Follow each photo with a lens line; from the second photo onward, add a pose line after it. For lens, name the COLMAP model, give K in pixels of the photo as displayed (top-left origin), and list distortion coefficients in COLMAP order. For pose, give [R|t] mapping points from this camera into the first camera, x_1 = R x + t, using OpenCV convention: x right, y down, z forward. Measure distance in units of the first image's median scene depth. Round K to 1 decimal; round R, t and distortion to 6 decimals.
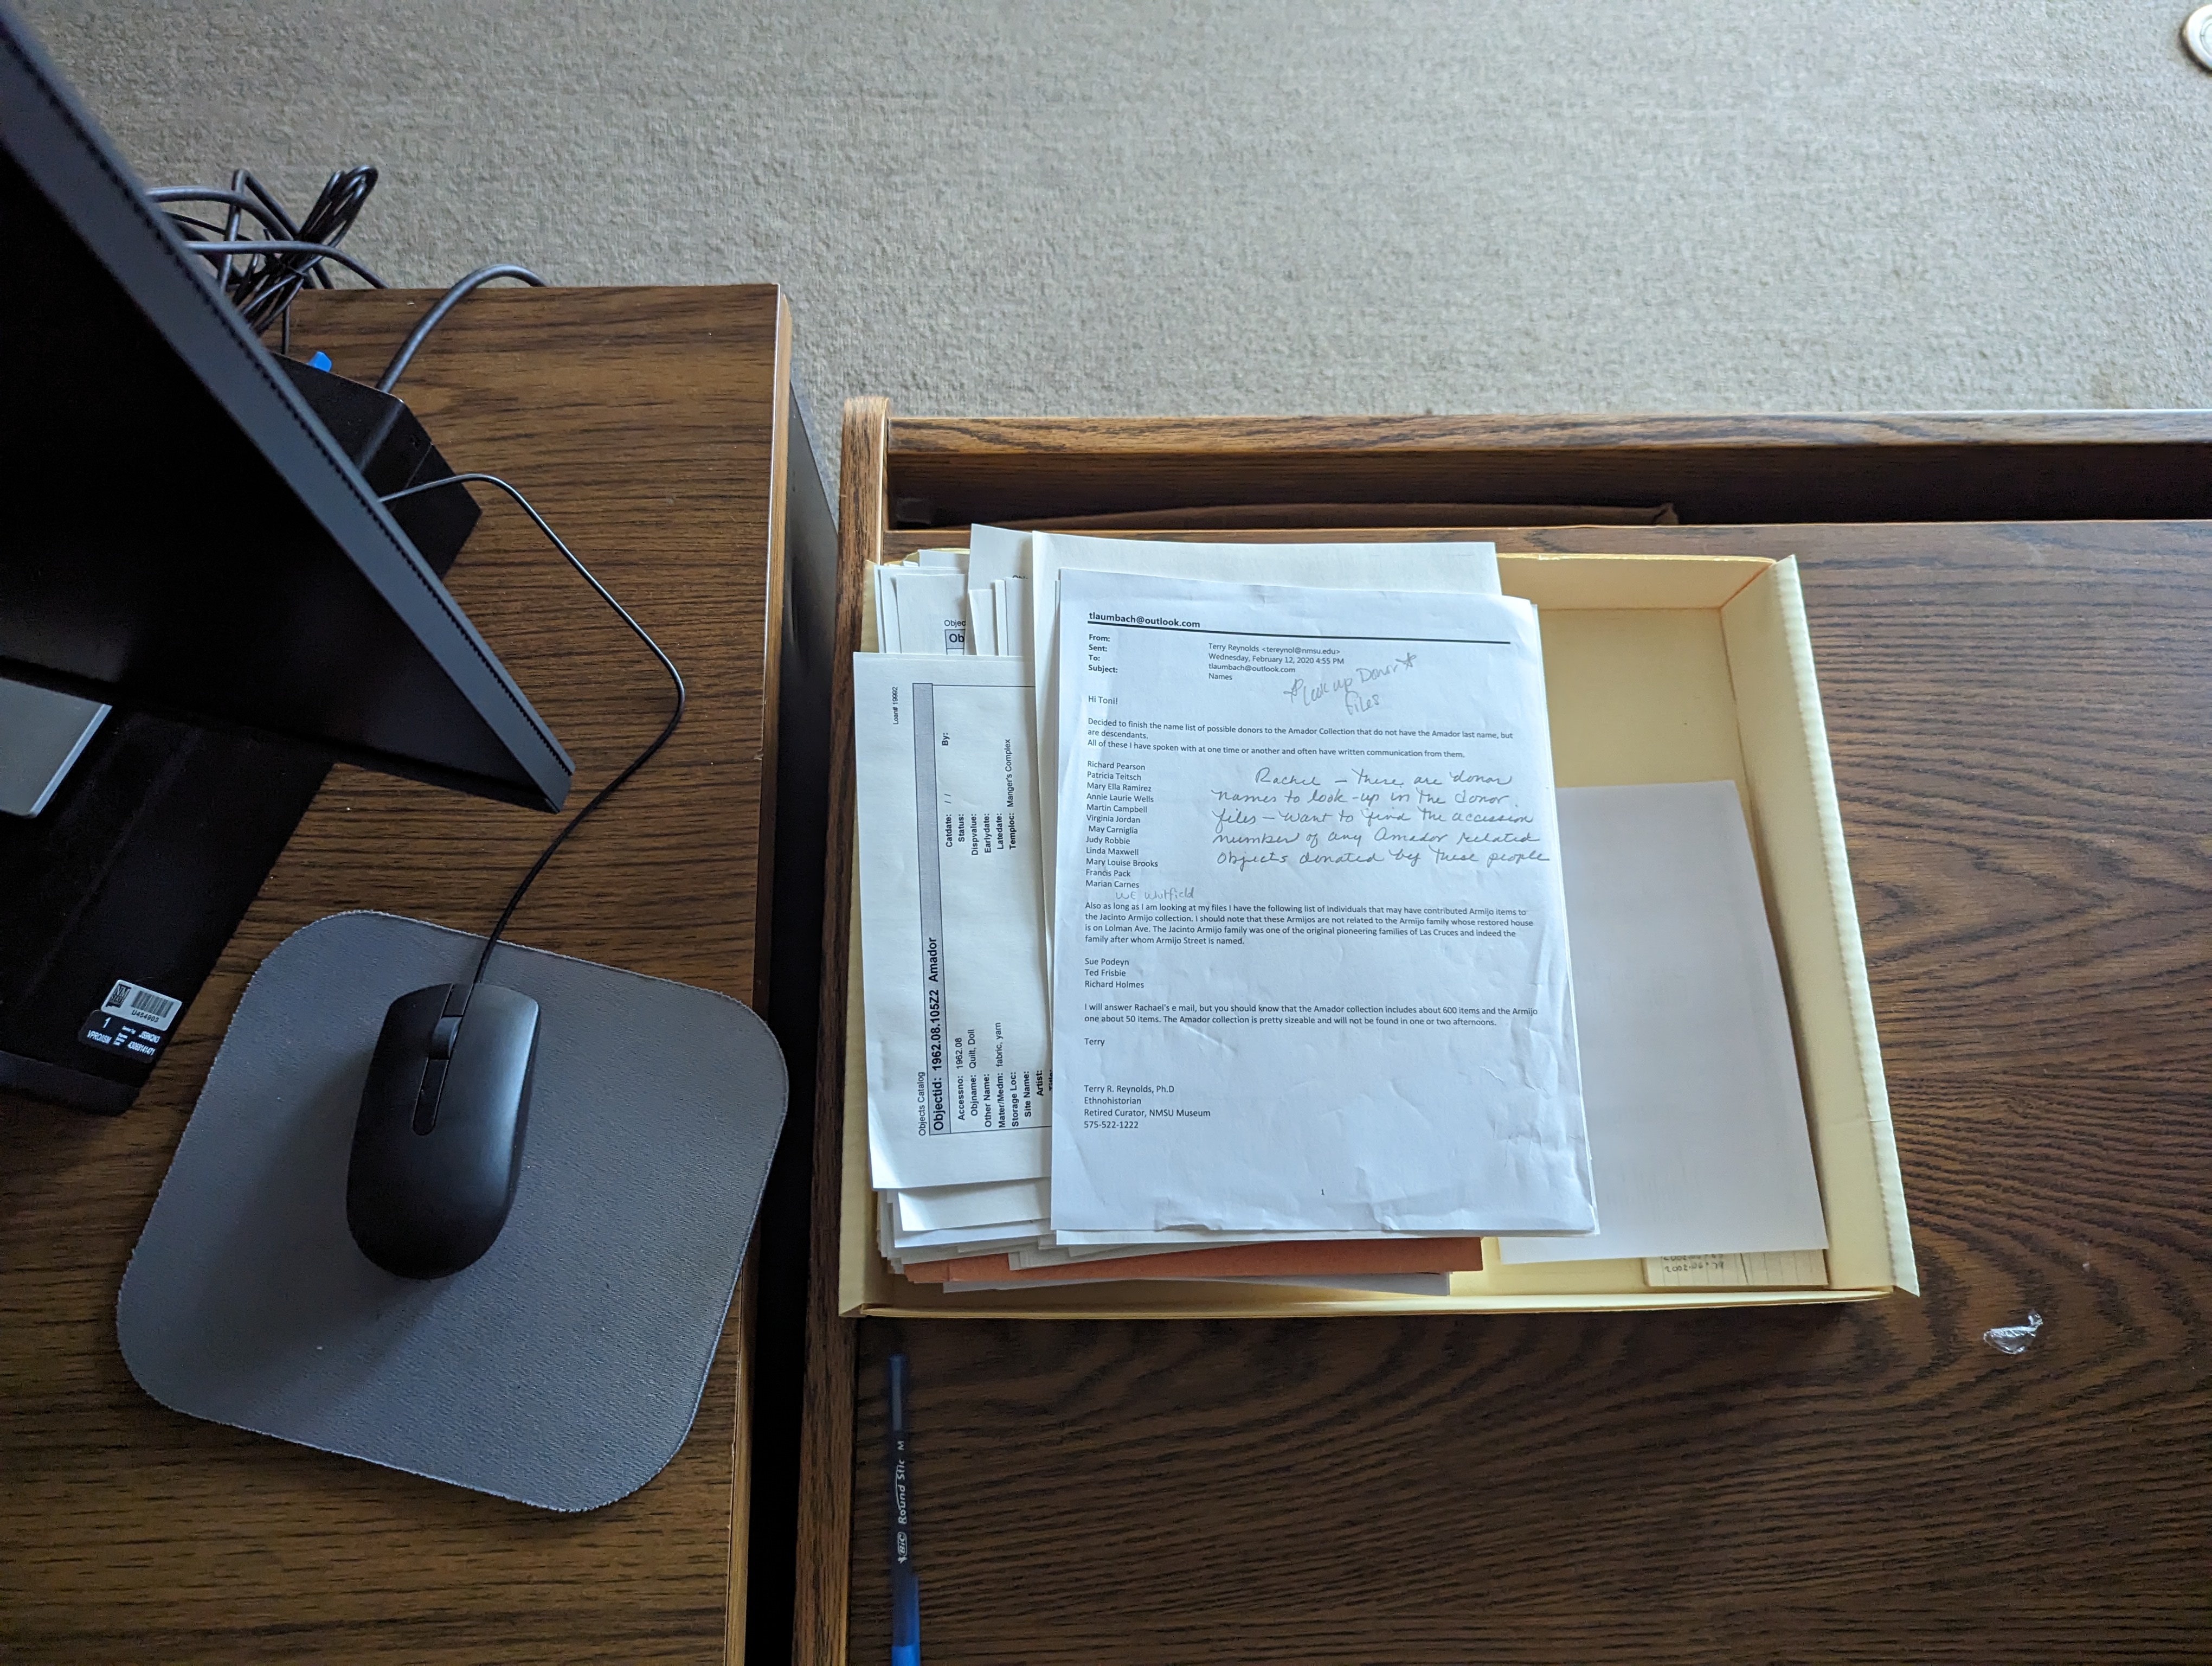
lens RADIAL K [[1533.2, 0, 1102.4], [0, 1533.2, 827.0], [0, 0, 1]] dist [0.001989, -0.021790]
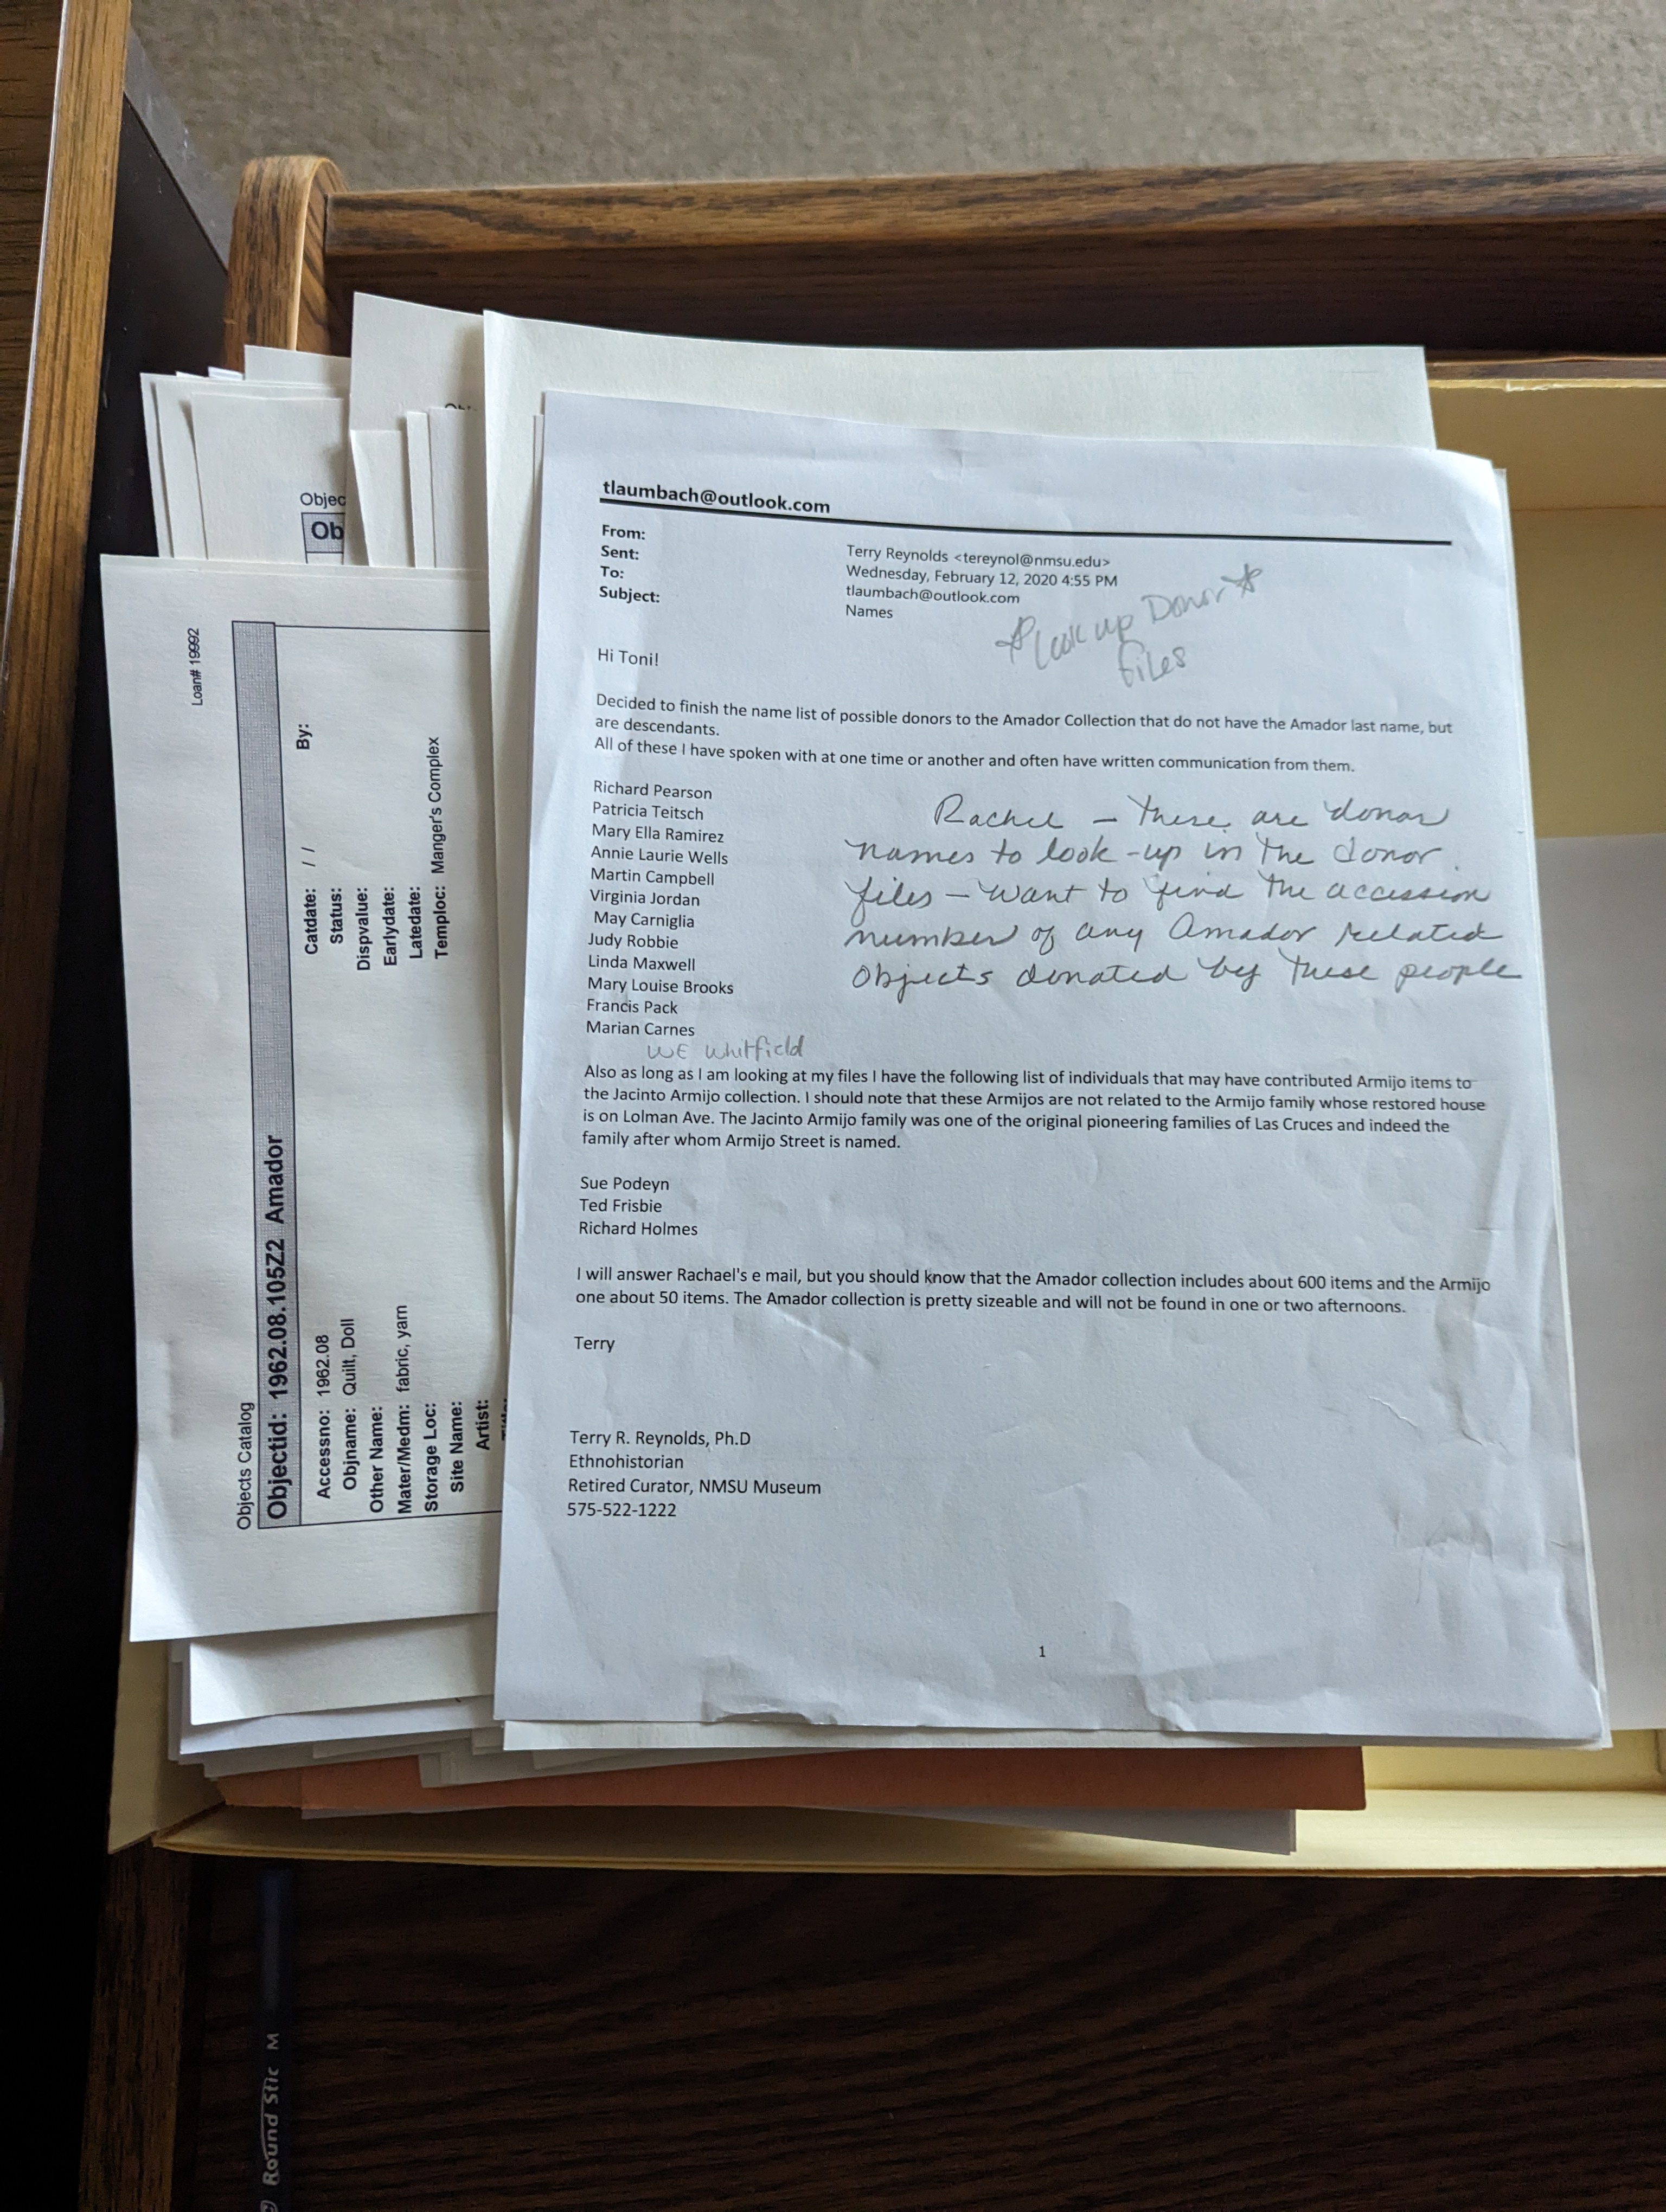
lens RADIAL K [[1533.2, 0, 822.9], [0, 1533.2, 1109.6], [0, 0, 1]] dist [0.001989, -0.021790]
pose [[0.998345, 0.004350, -0.057353, 0.094610], [0.002695, 0.992503, 0.122191, 0.002689], [0.057454, -0.122144, 0.990848, 0.495095]]
